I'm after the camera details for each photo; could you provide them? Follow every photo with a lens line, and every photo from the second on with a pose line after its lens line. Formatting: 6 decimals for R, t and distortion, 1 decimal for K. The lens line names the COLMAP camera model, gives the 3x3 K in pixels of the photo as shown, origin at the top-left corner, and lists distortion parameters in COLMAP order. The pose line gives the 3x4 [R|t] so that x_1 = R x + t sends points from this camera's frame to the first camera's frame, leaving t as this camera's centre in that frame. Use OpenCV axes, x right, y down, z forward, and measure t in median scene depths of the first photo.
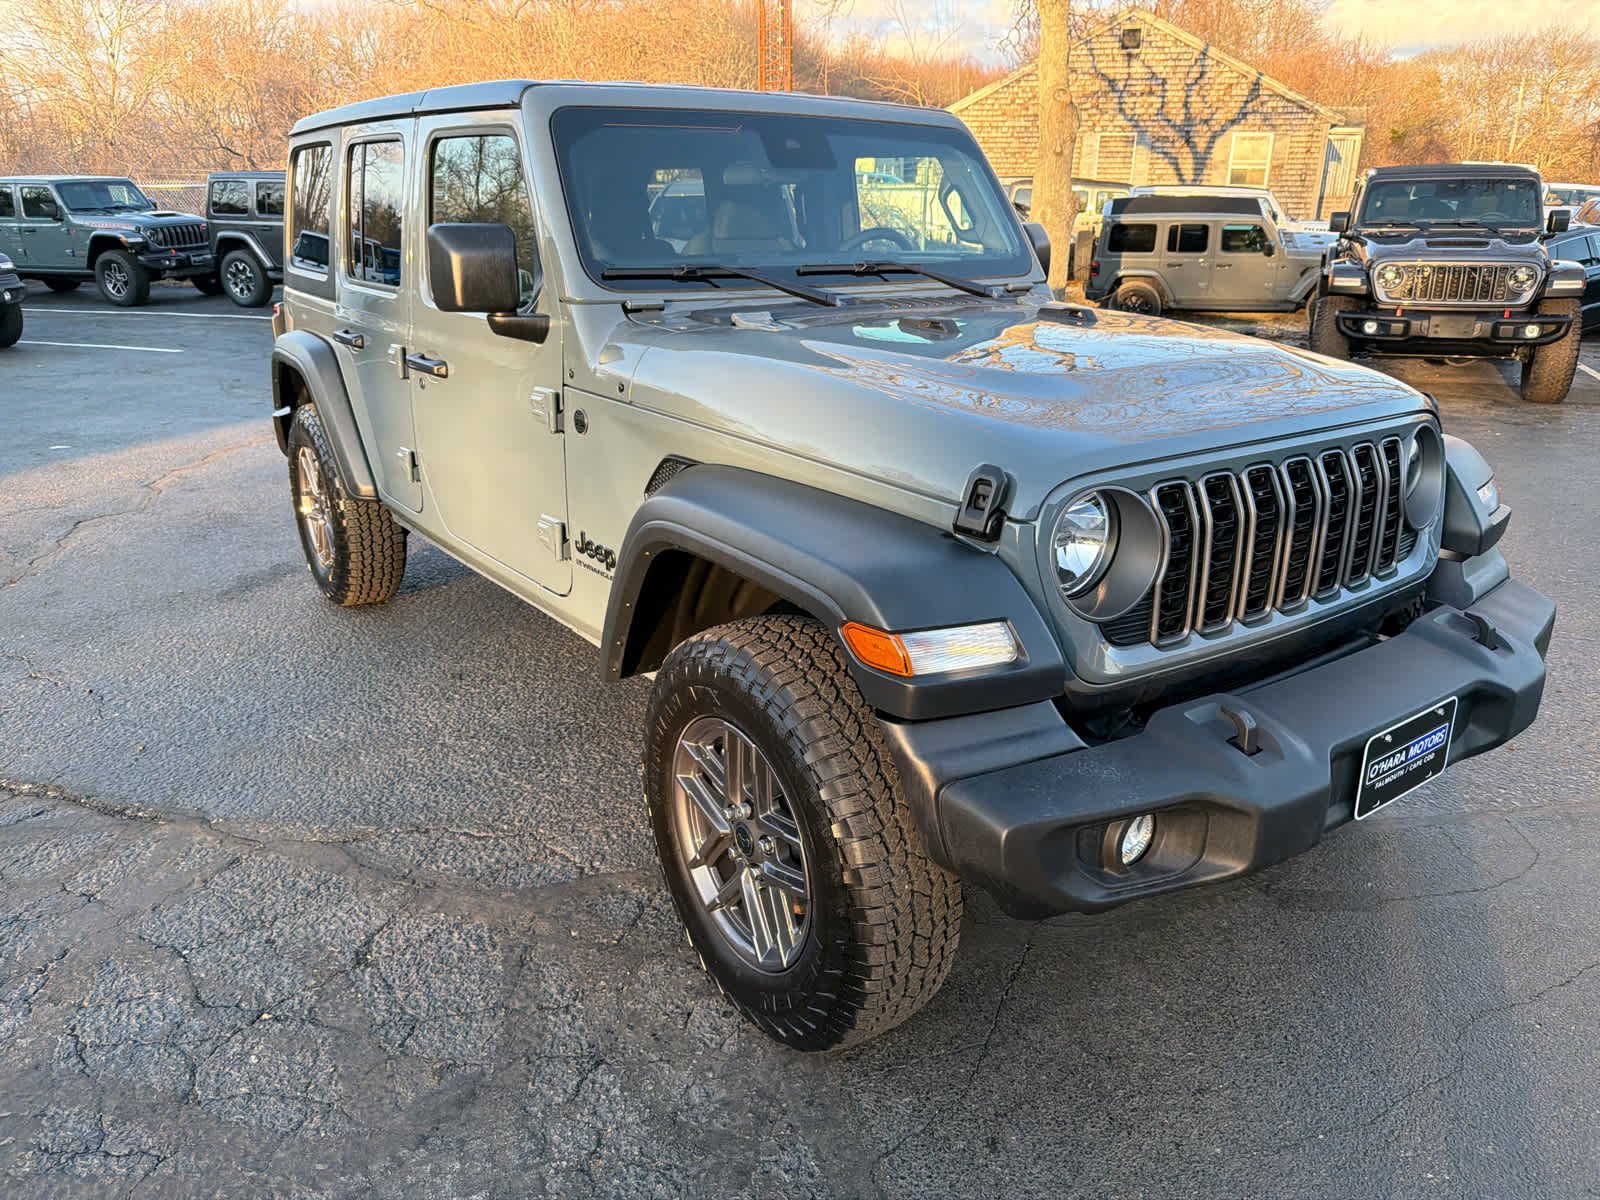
lens RADIAL K [[1134.2, 0, 809.6], [0, 1134.2, 626.8], [0, 0, 1]] dist [0.001369, 0.000337]
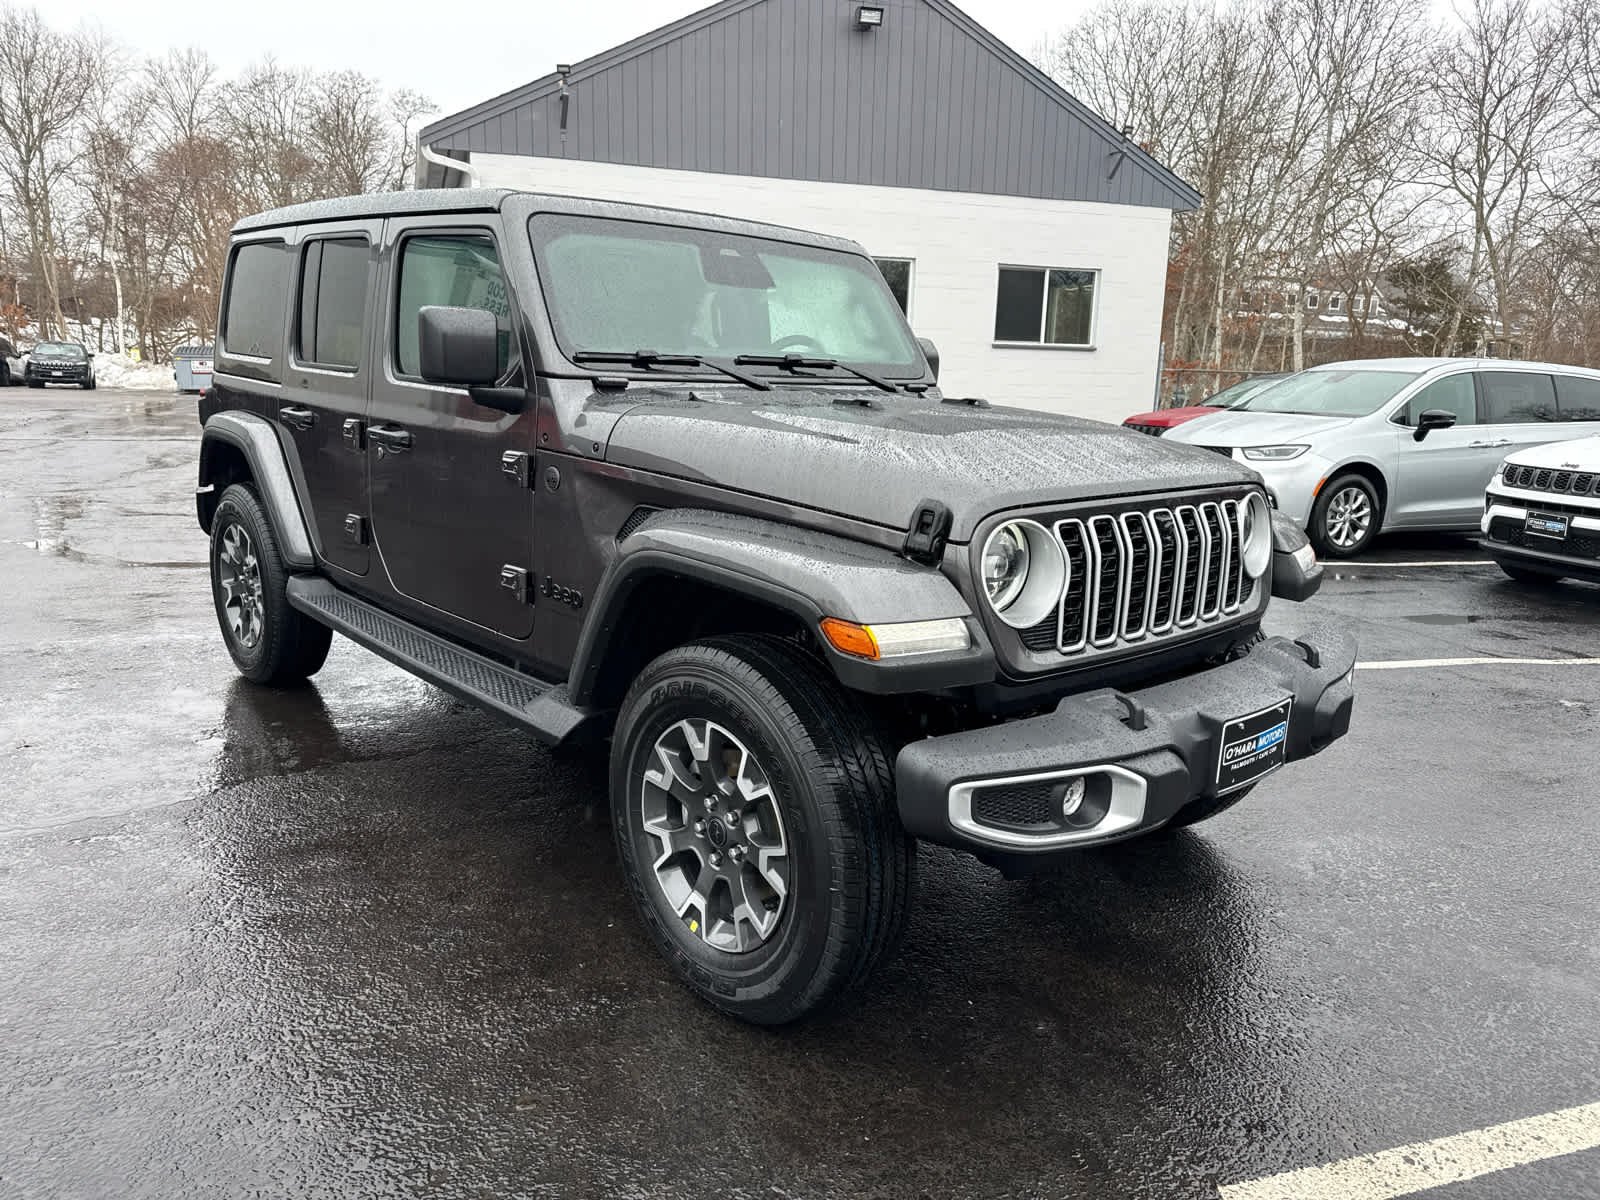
lens RADIAL K [[1139.6, 0, 805.1], [0, 1139.6, 619.6], [0, 0, 1]] dist [-0.001275, -0.007865]
pose [[0.992447, 0.006178, 0.122517, -0.120751], [0.007237, 0.994043, -0.108751, 0.112135], [-0.122459, 0.108816, 0.986490, -0.190124]]
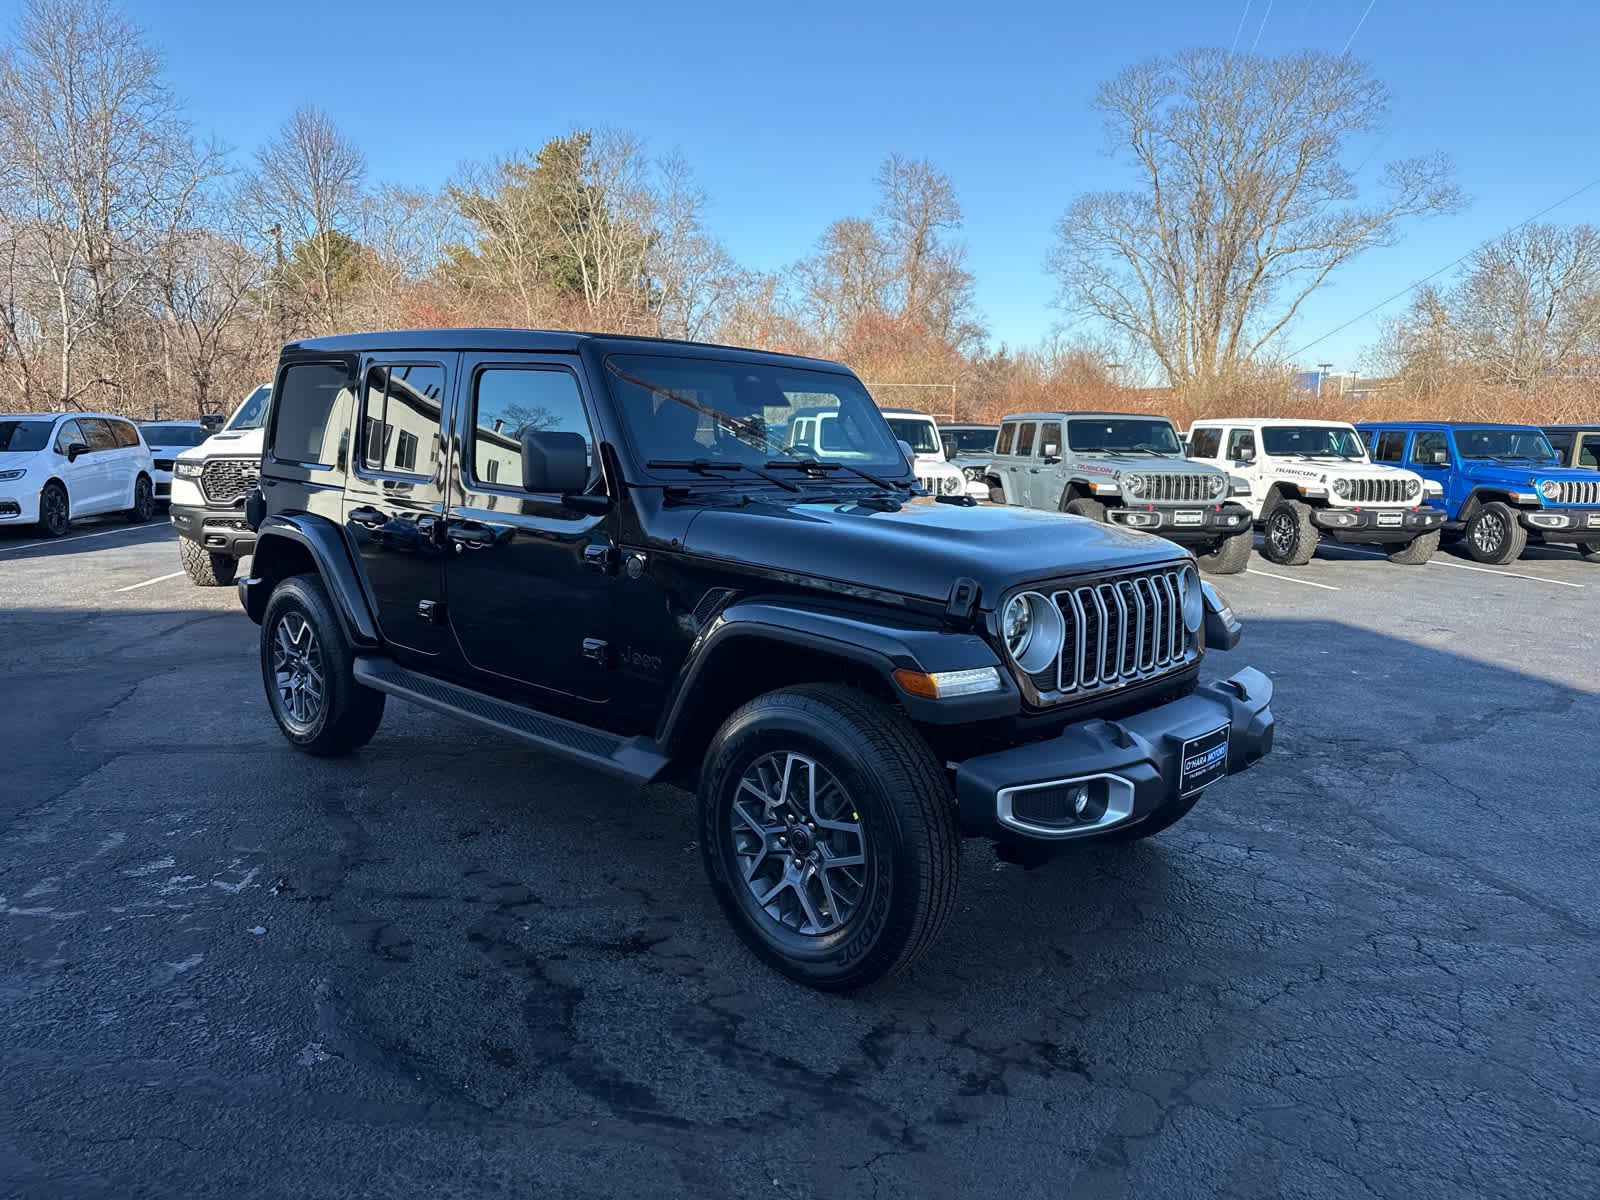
lens RADIAL K [[1139.6, 0, 805.1], [0, 1139.6, 619.6], [0, 0, 1]] dist [-0.001275, -0.007865]
pose [[0.979692, -0.011823, 0.200157, -0.367701], [0.047117, 0.983881, -0.172505, 0.175143], [-0.194891, 0.178432, 0.964458, -0.505480]]
